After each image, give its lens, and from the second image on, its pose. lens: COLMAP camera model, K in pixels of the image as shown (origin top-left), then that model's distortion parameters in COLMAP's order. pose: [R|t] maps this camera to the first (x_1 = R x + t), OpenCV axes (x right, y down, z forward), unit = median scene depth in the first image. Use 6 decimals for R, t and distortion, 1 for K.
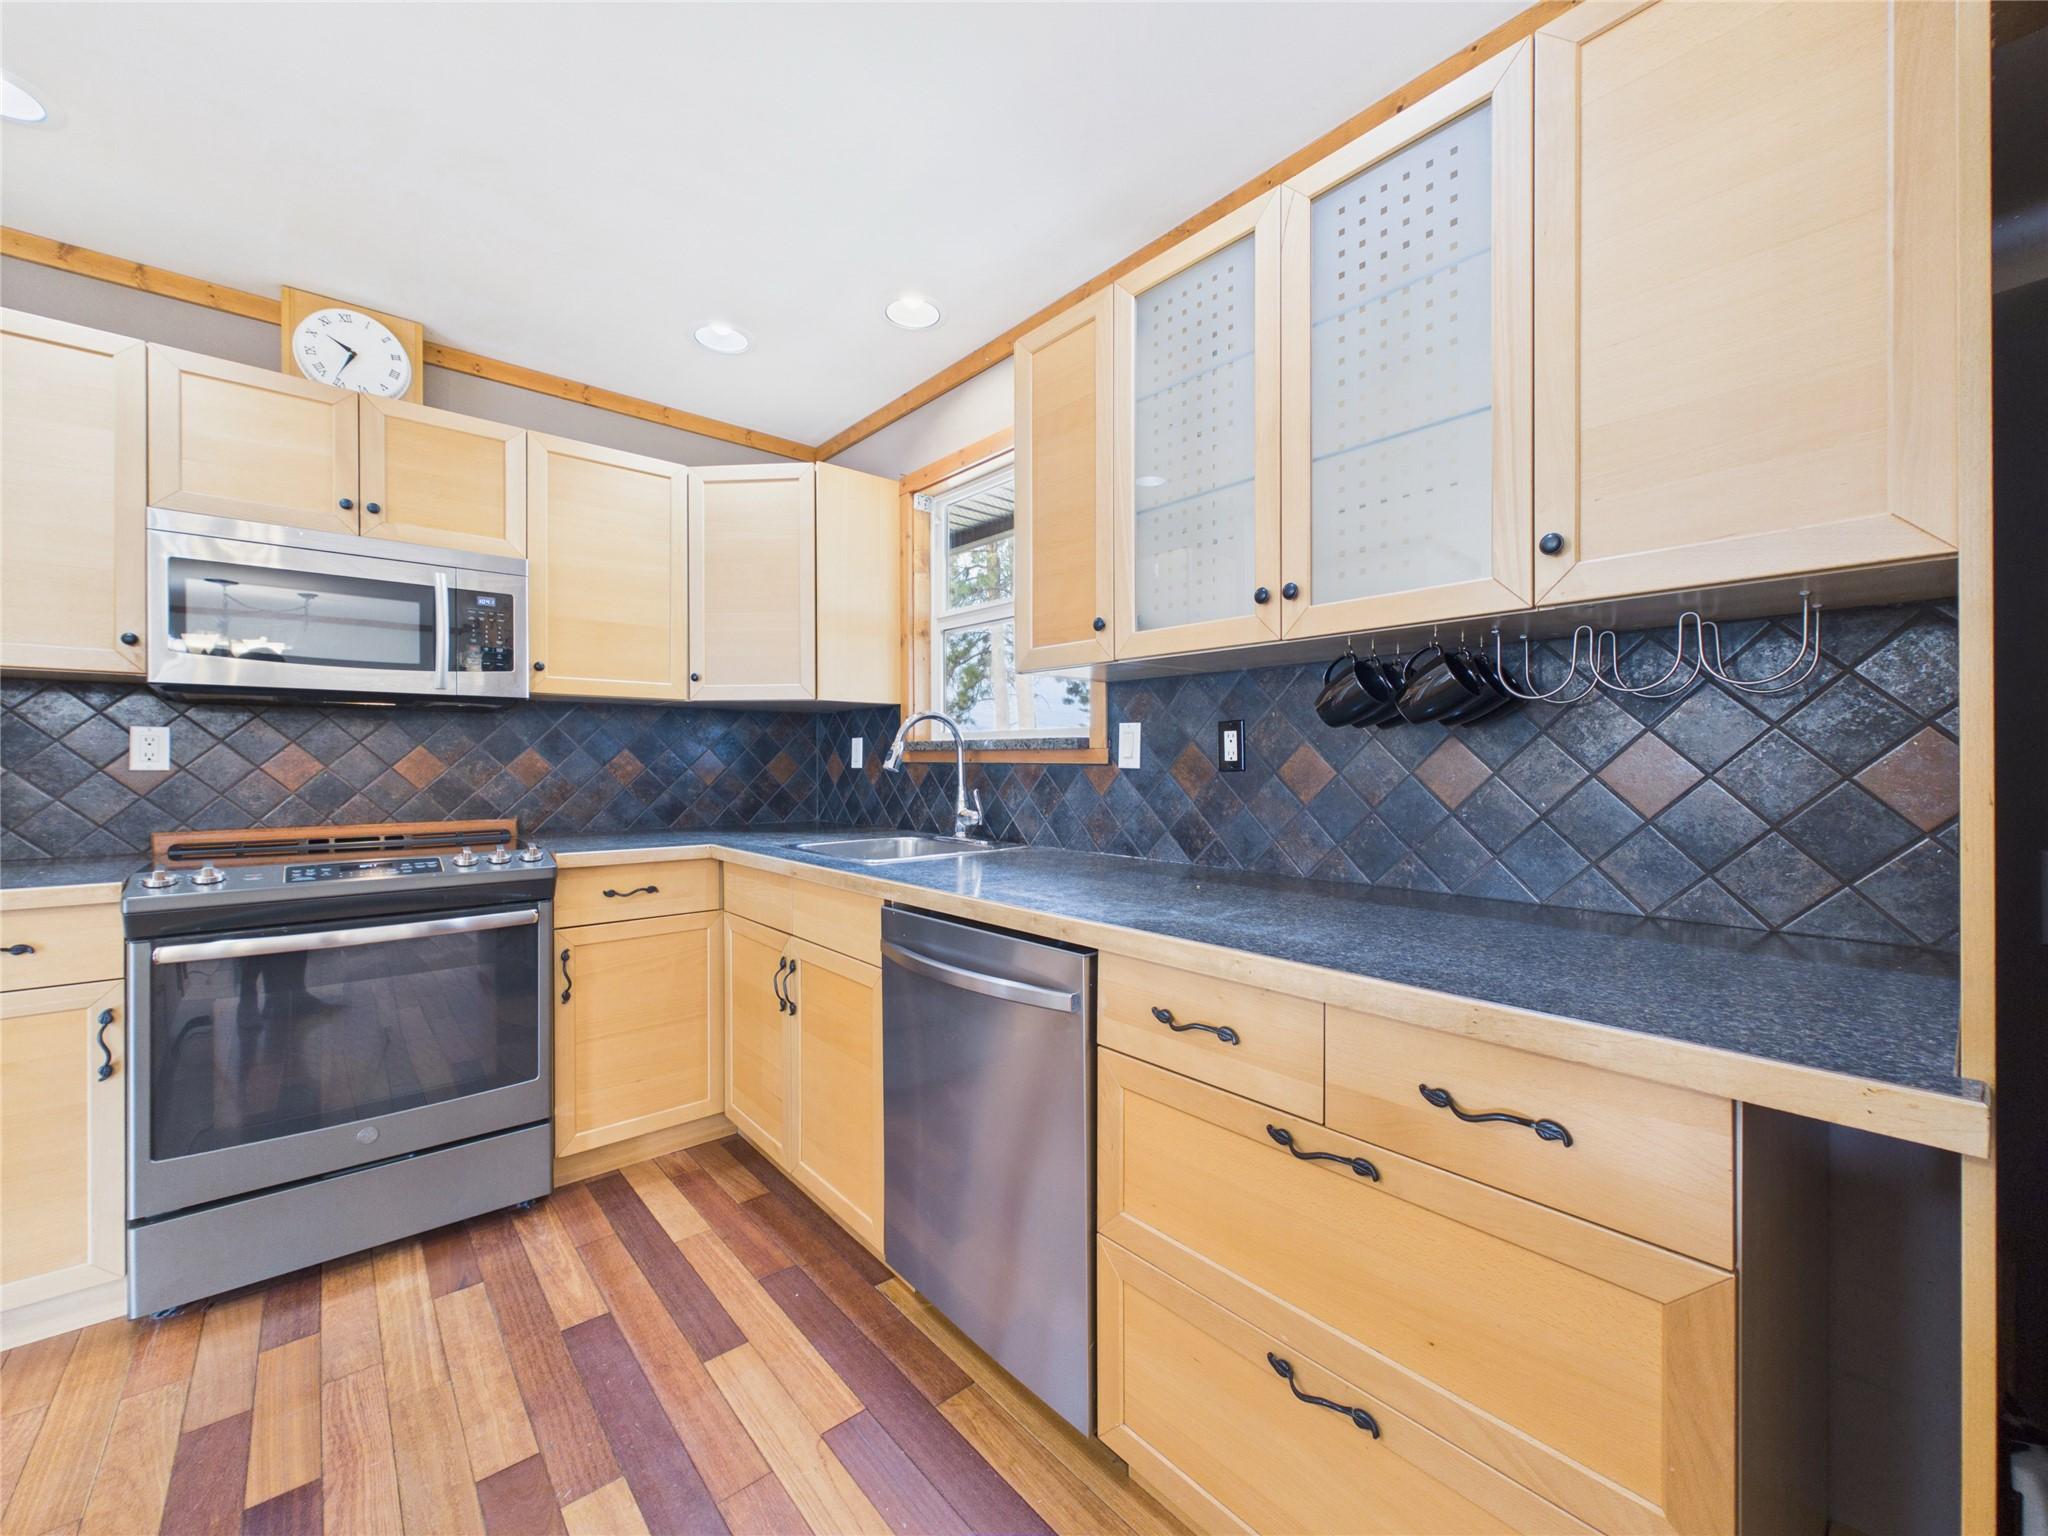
lens RADIAL K [[825.4, 0, 1024.9], [0, 825.4, 766.5], [0, 0, 1]] dist [0.001023, -0.000330]
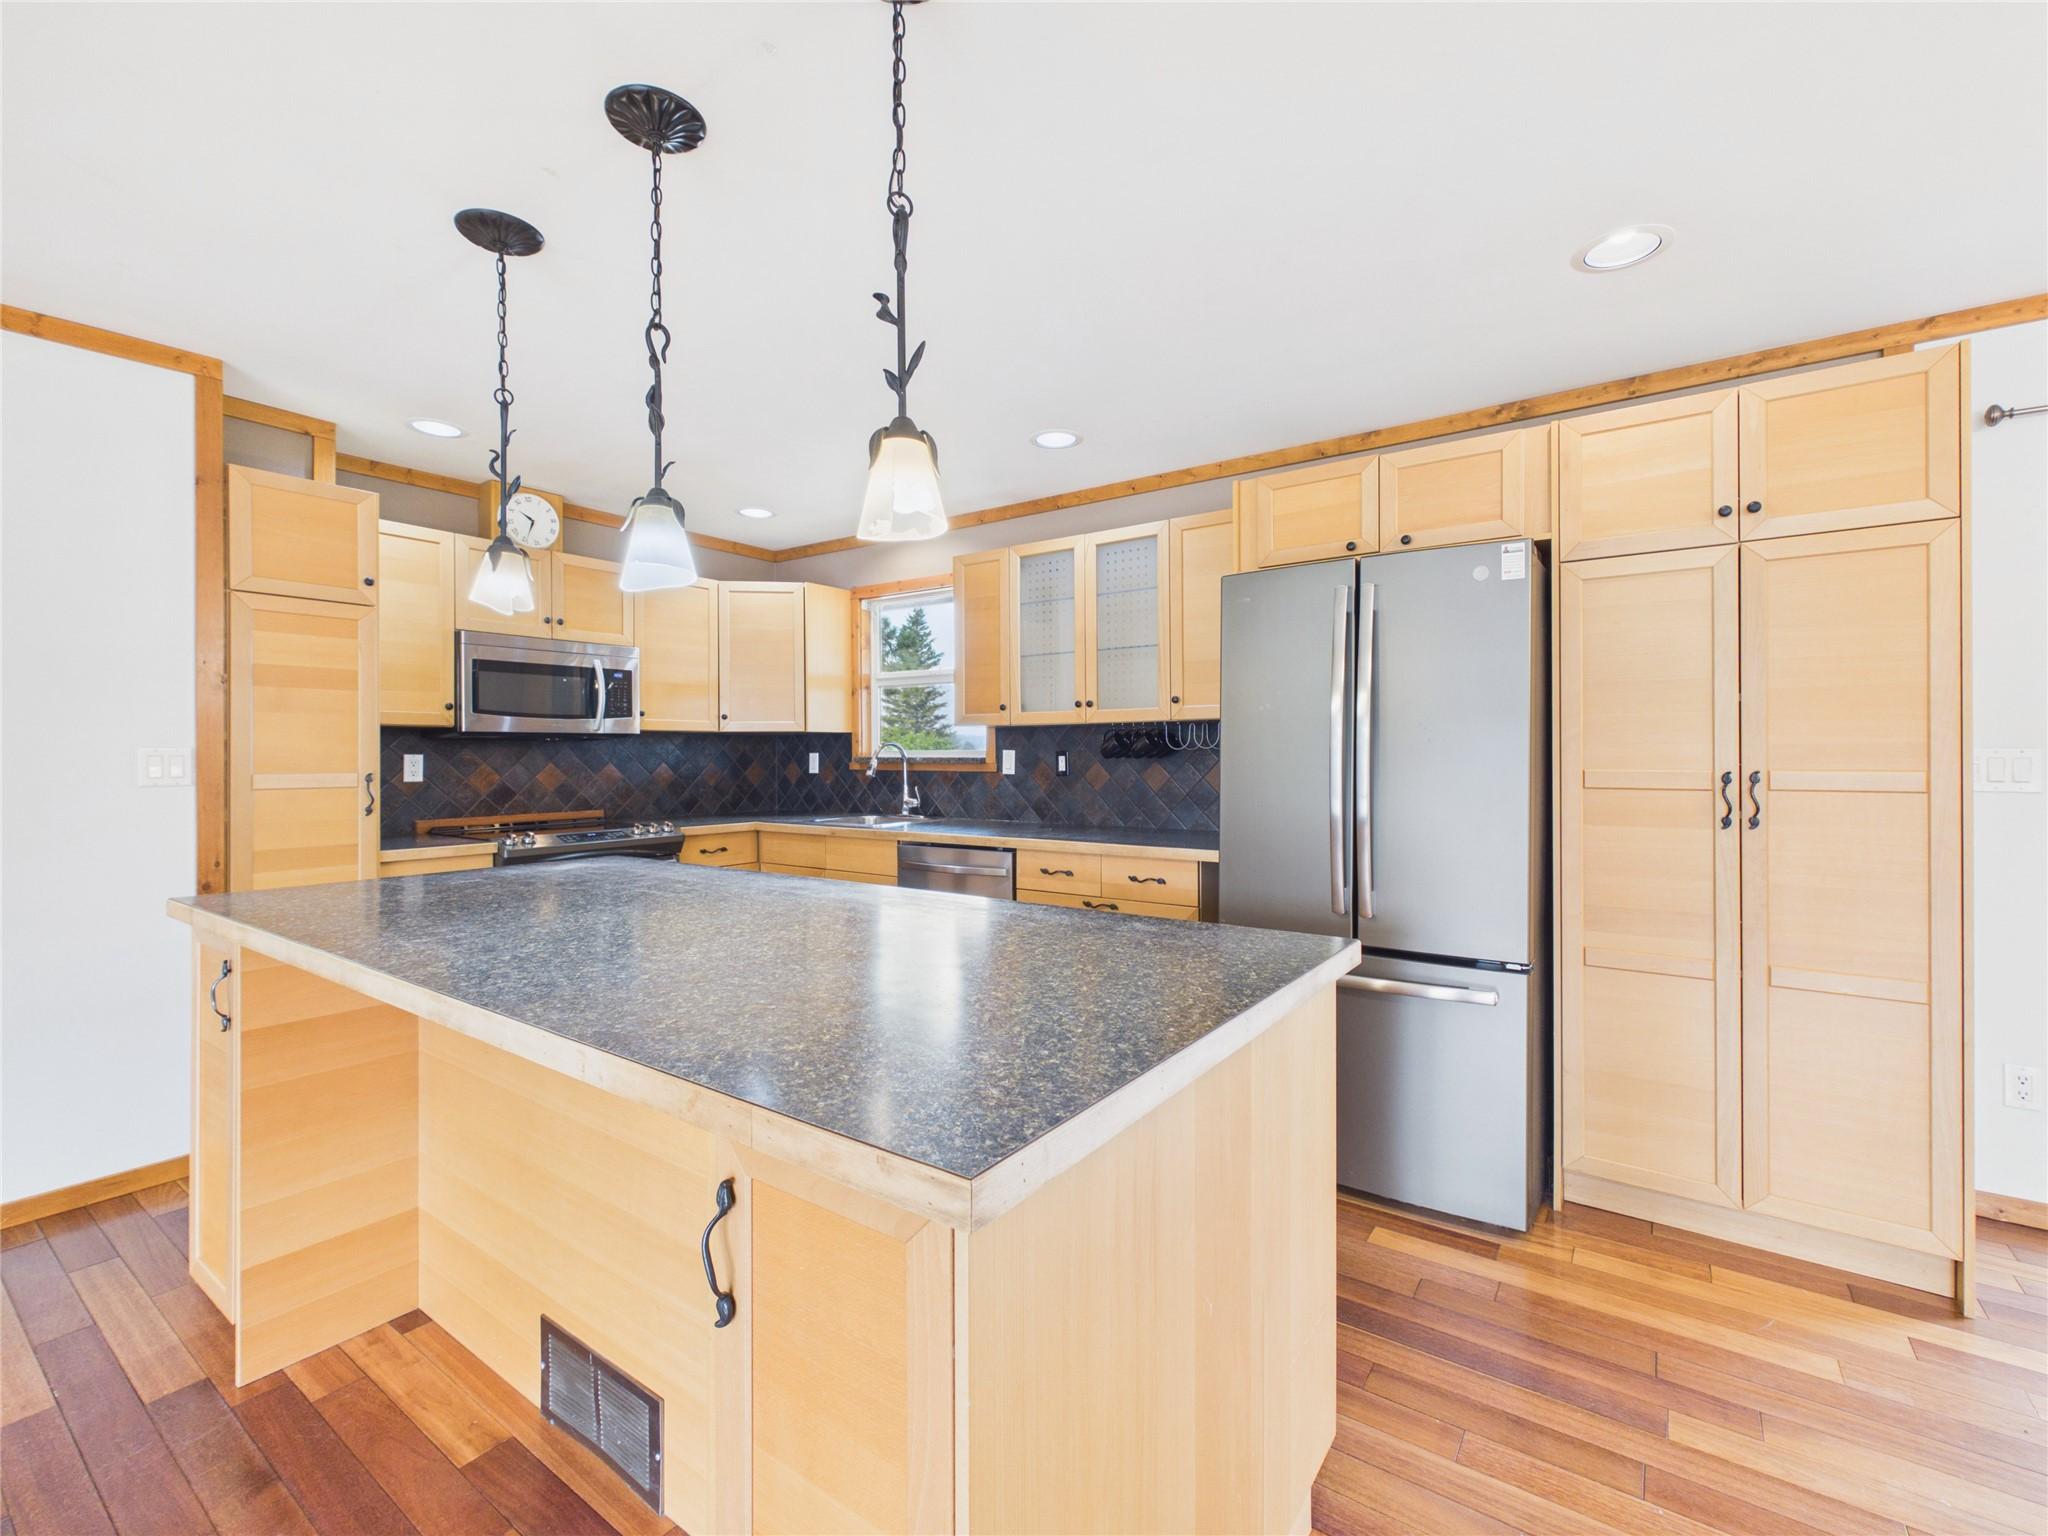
lens RADIAL K [[897.7, 0, 1020.5], [0, 897.7, 757.1], [0, 0, 1]] dist [0.002322, 0.000075]
pose [[0.972749, -0.005706, 0.231791, -0.307675], [0.006078, 0.999981, -0.000890, -0.033244], [-0.231781, 0.002274, 0.972765, -0.957907]]
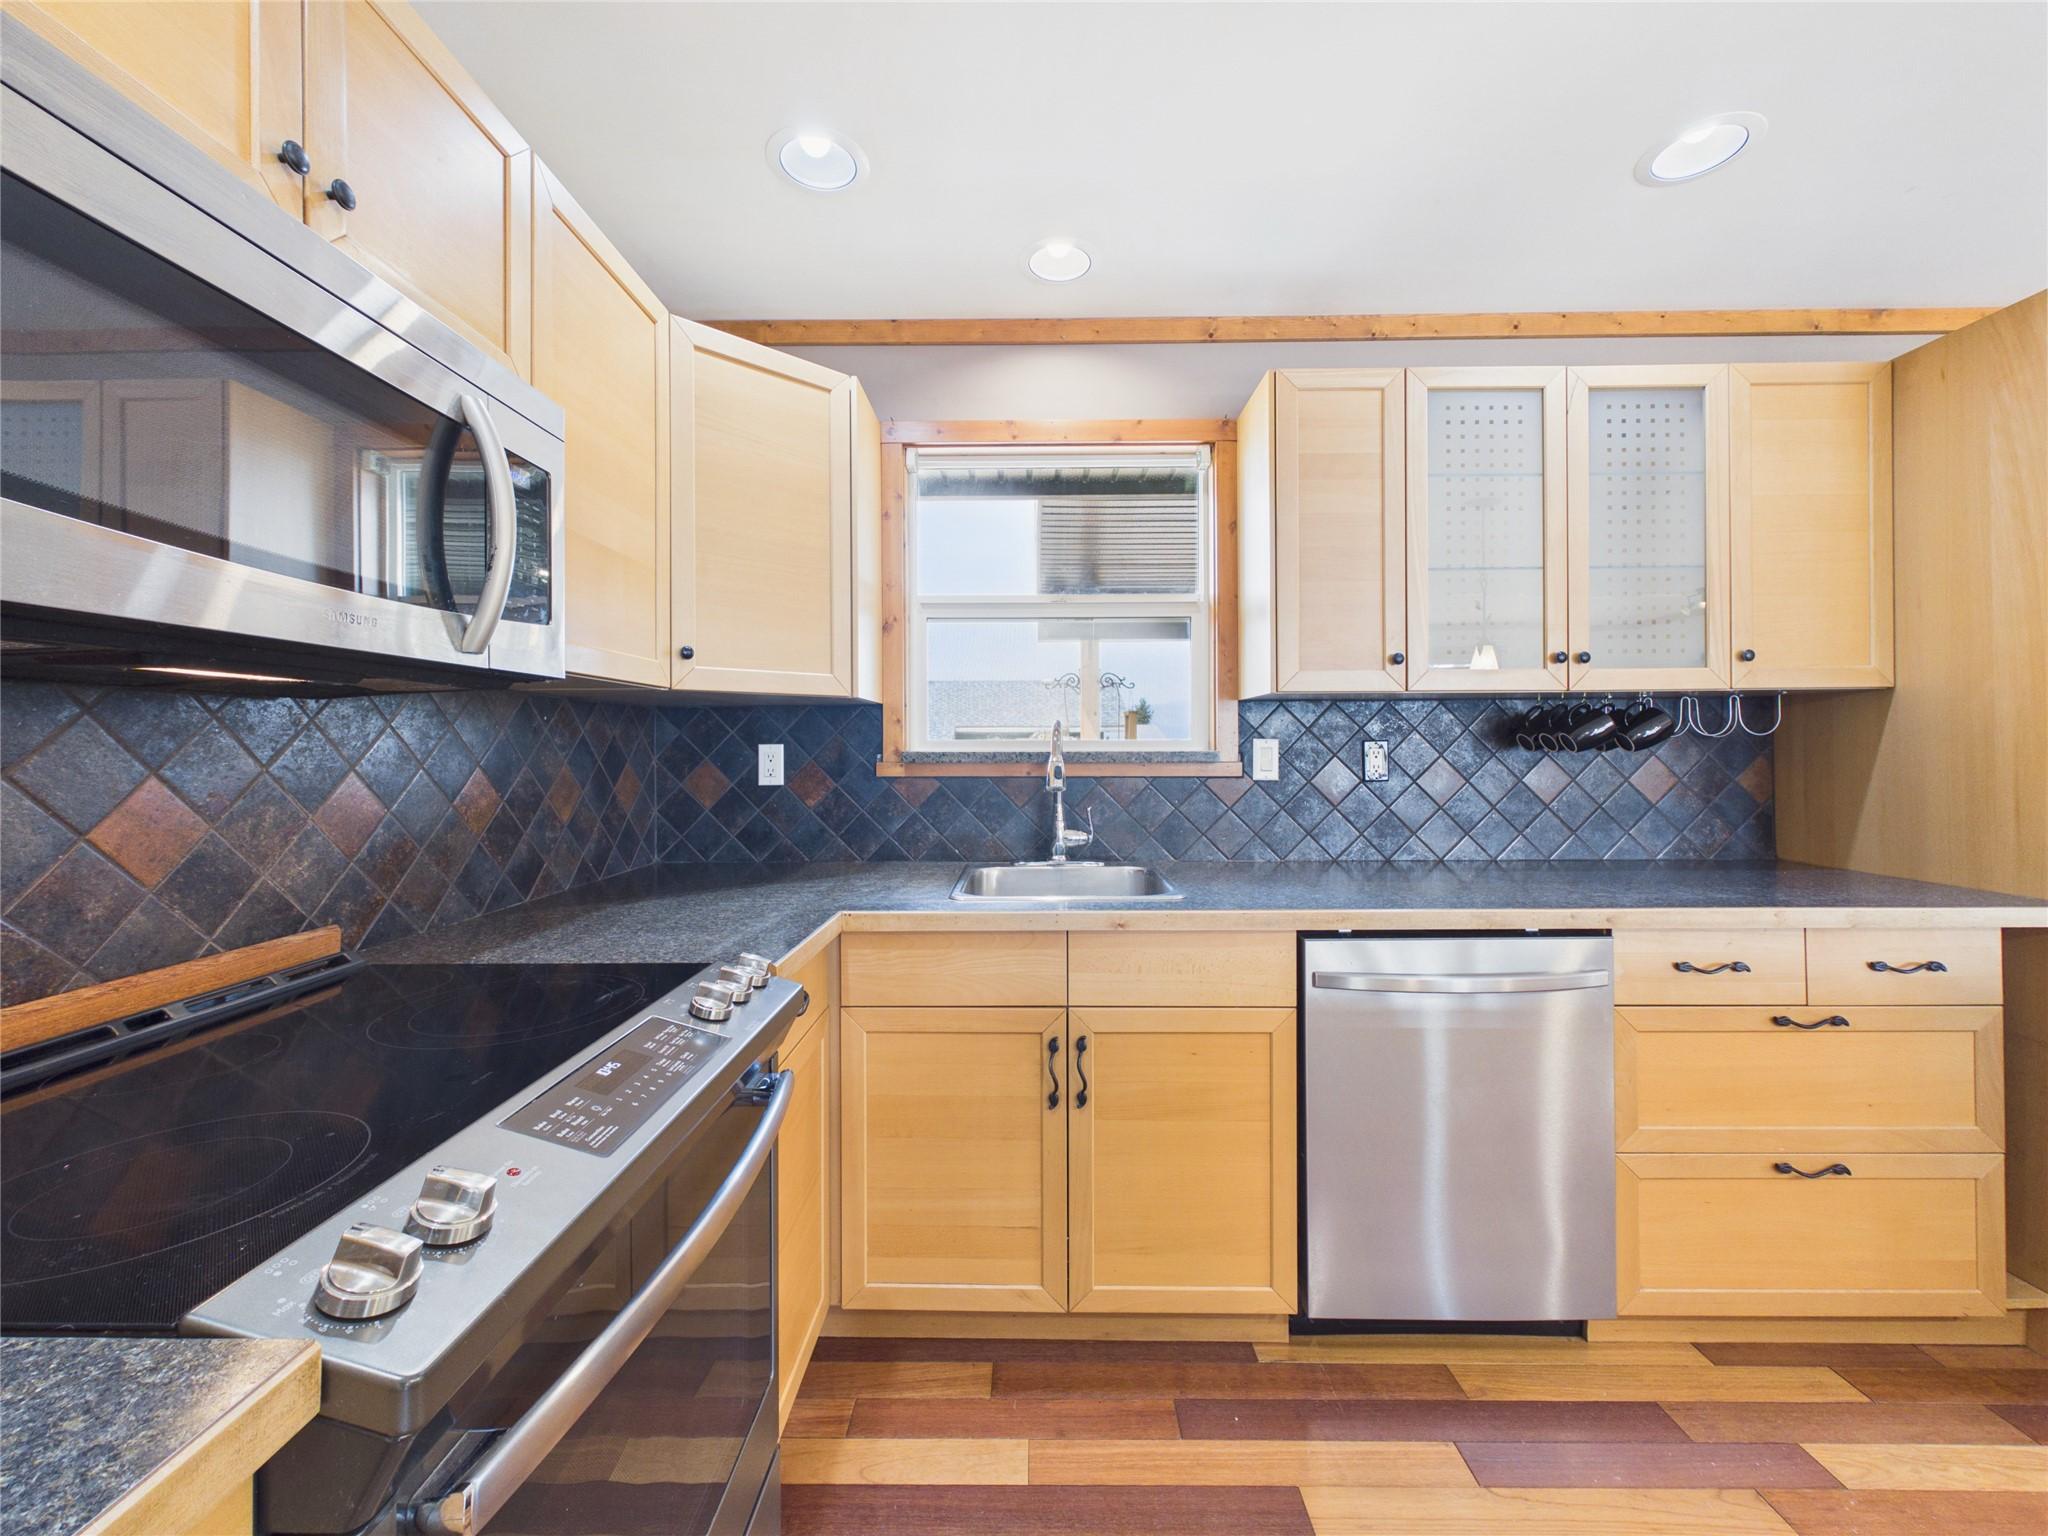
lens RADIAL K [[825.4, 0, 1019.2], [0, 825.4, 744.4], [0, 0, 1]] dist [0.001023, -0.000330]
pose [[0.665545, -0.001629, 0.746356, -0.863845], [0.009921, 0.999929, -0.006664, -0.038934], [-0.746292, 0.011840, 0.665513, 0.487095]]
